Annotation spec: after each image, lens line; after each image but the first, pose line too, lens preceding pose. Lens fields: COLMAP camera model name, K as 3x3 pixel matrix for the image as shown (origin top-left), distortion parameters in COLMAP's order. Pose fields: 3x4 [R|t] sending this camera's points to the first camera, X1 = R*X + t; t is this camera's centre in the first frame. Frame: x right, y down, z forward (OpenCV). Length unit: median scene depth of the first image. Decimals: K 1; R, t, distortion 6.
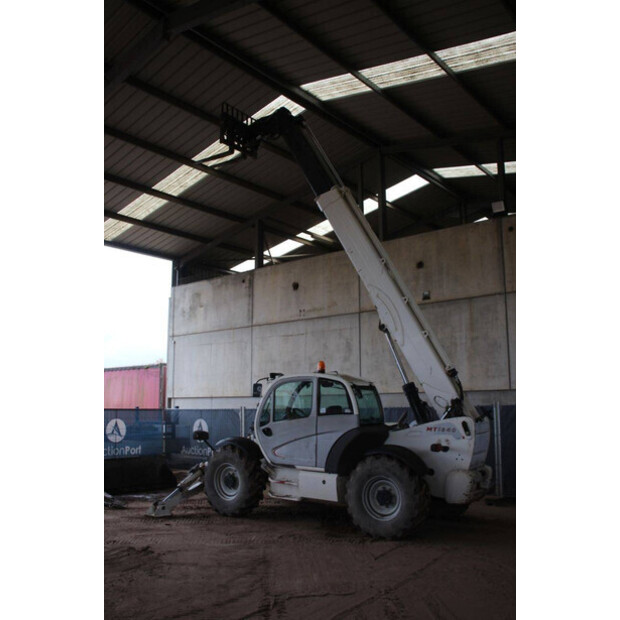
lens RADIAL K [[591.2, 0, 310.0], [0, 591.2, 310.0], [0, 0, 1]] dist [-0.145006, 0.183375]
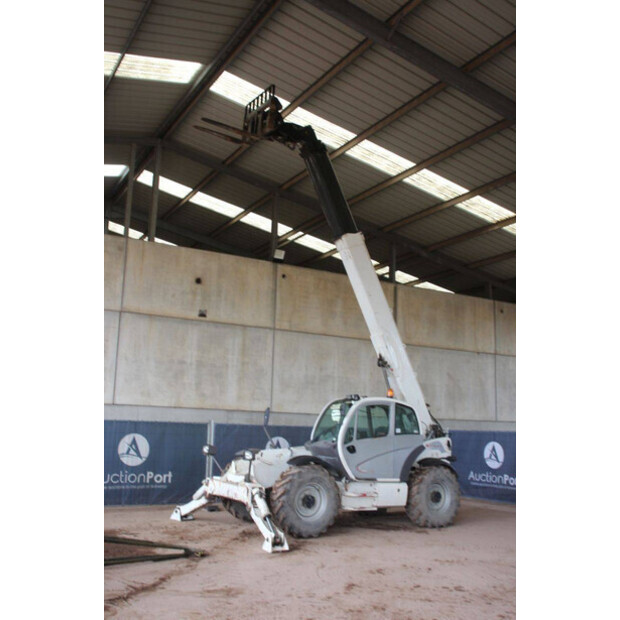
lens RADIAL K [[654.4, 0, 310.0], [0, 654.4, 310.0], [0, 0, 1]] dist [-0.095426, 0.213383]
pose [[0.341864, 0.183927, 0.921575, -0.819617], [-0.186491, 0.974434, -0.125297, 0.081366], [-0.921059, -0.129031, 0.367424, 0.440400]]
